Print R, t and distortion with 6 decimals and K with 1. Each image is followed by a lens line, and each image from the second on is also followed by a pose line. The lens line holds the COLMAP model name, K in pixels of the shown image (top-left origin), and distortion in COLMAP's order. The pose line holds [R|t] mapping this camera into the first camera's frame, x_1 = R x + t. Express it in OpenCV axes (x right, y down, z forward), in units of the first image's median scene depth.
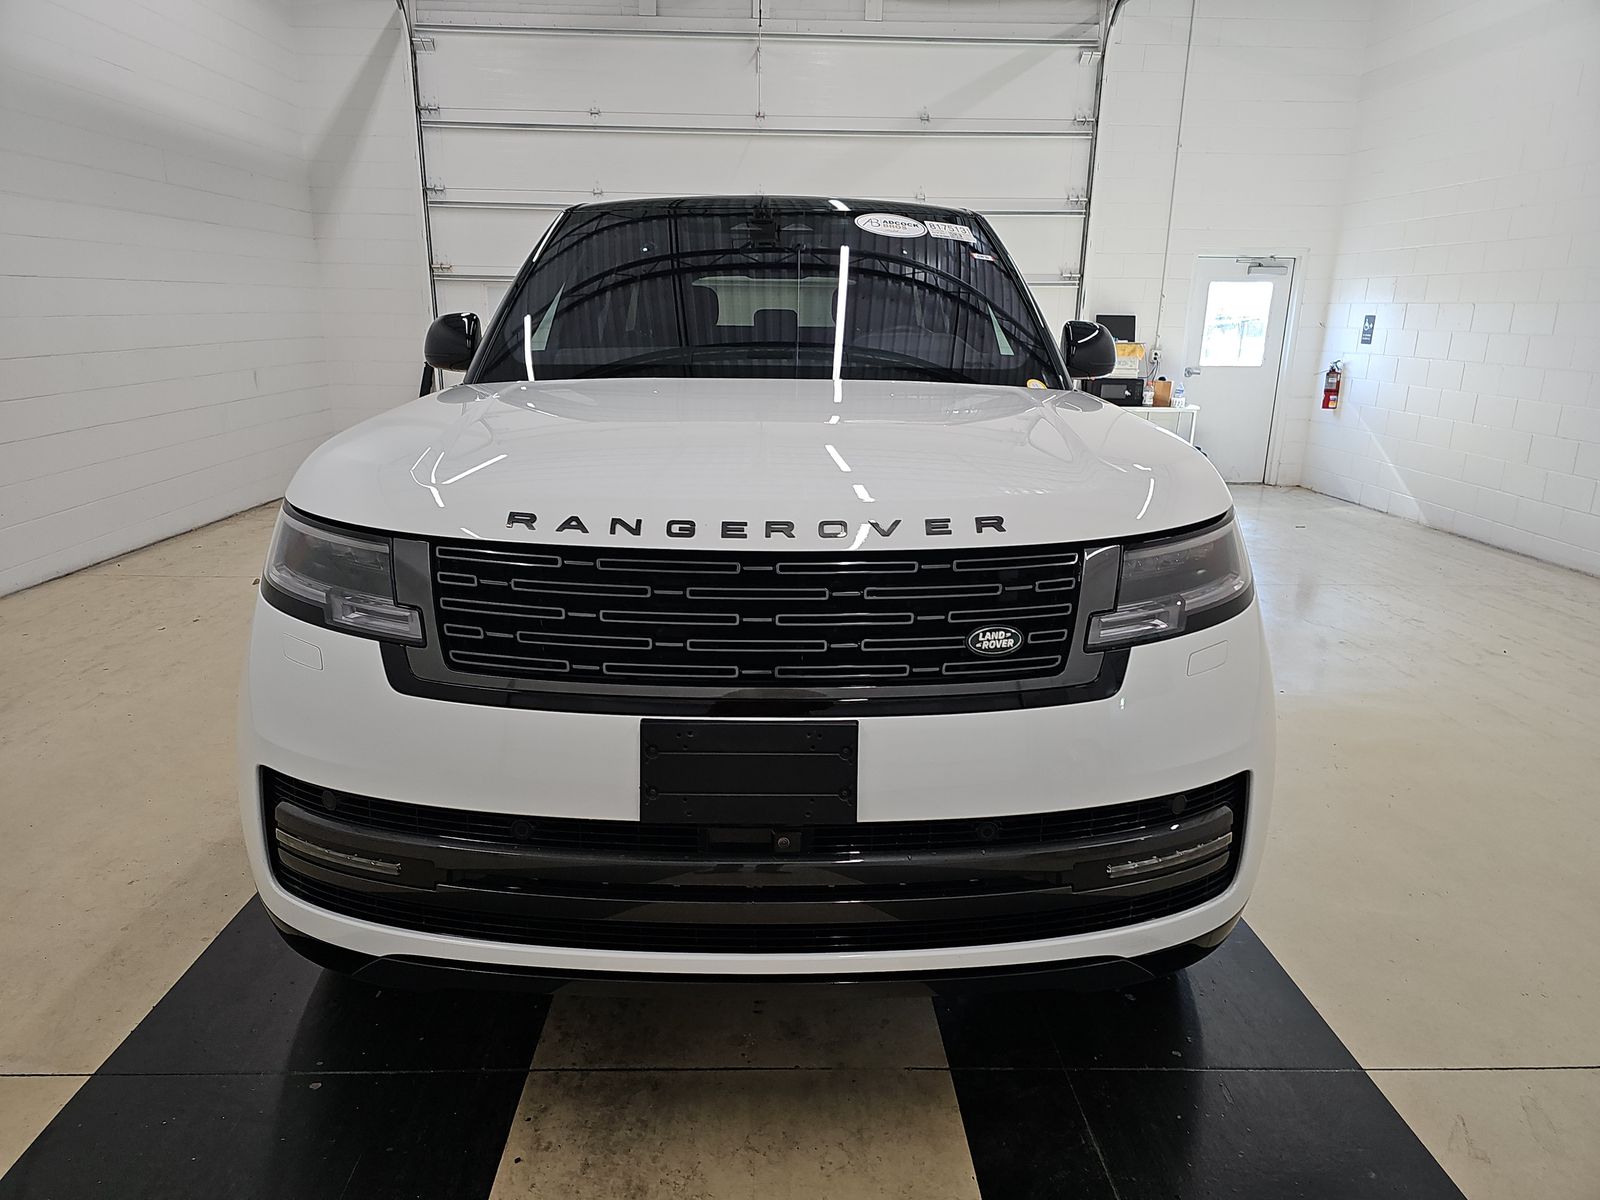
lens RADIAL K [[1057.0, 0, 806.1], [0, 1057.0, 598.4], [0, 0, 1]] dist [0.035837, -0.040744]
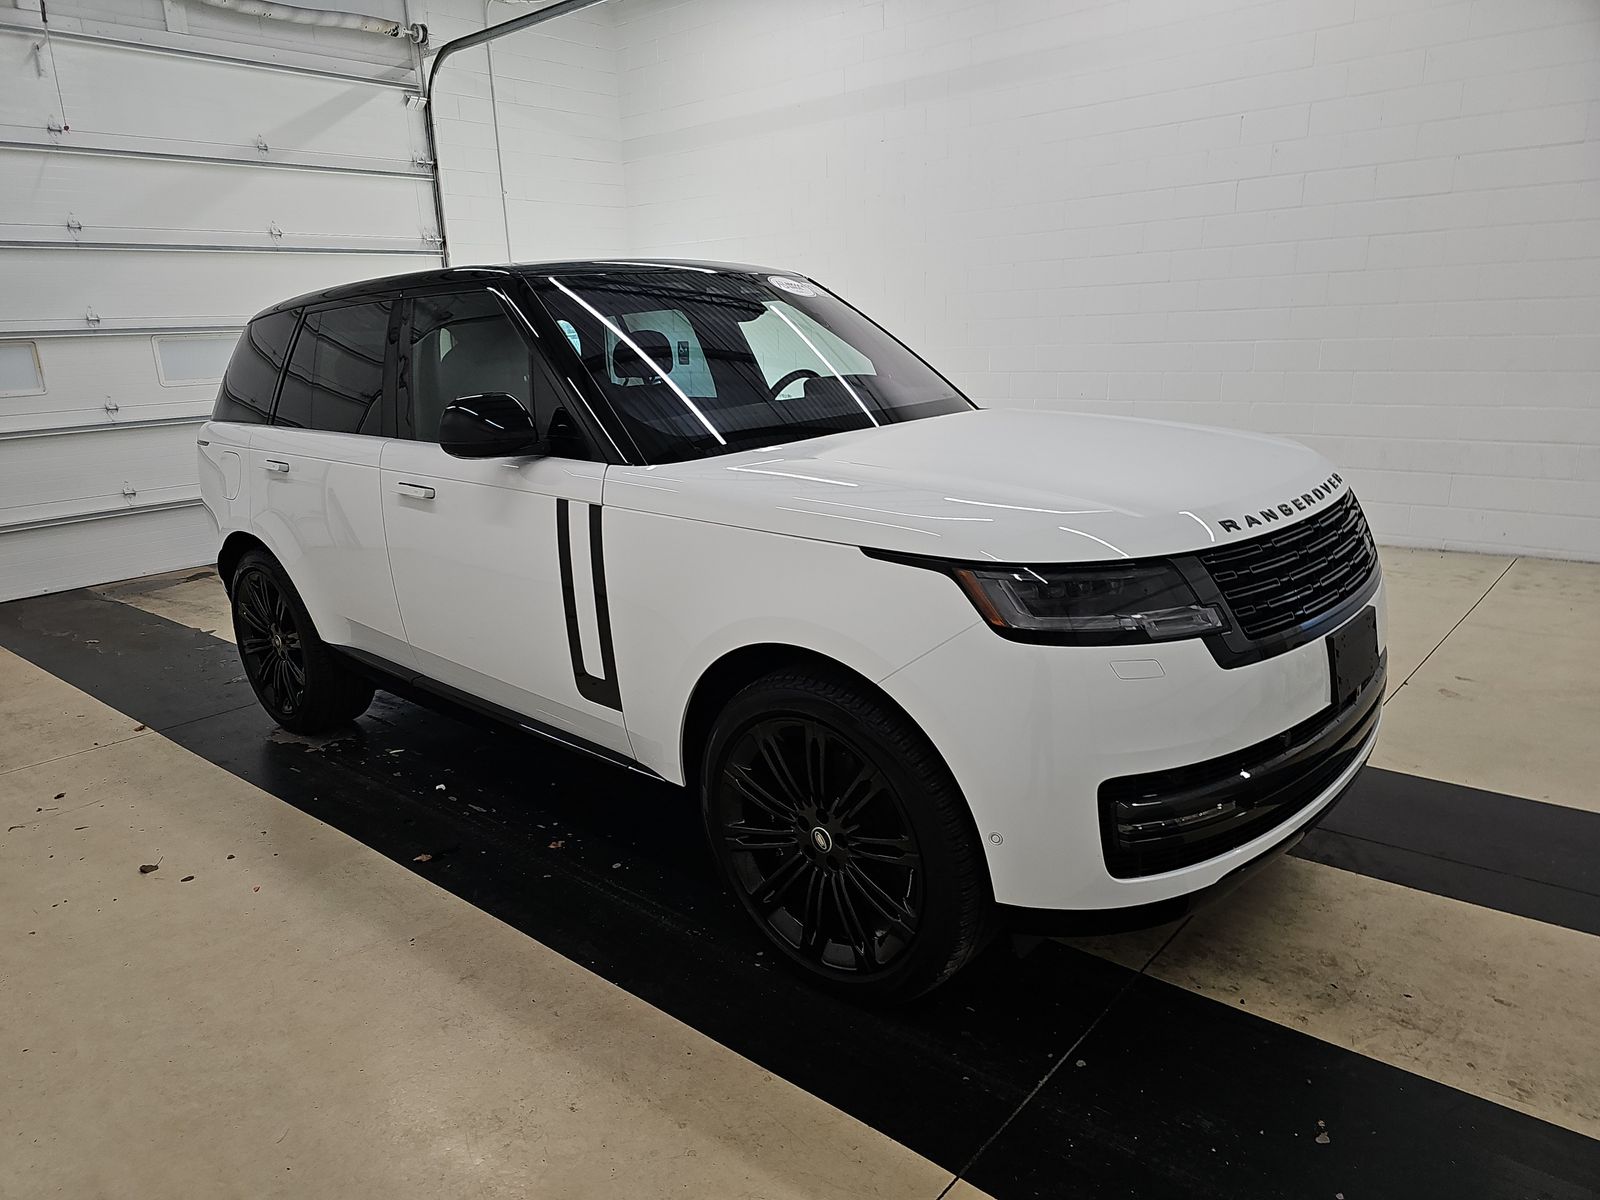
lens RADIAL K [[1057.0, 0, 811.7], [0, 1057.0, 593.3], [0, 0, 1]] dist [0.035837, -0.040744]
pose [[0.678559, -0.213271, 0.702903, -0.291160], [0.231879, 0.970185, 0.070520, -0.038040], [-0.696986, 0.115136, 0.707781, 0.073630]]
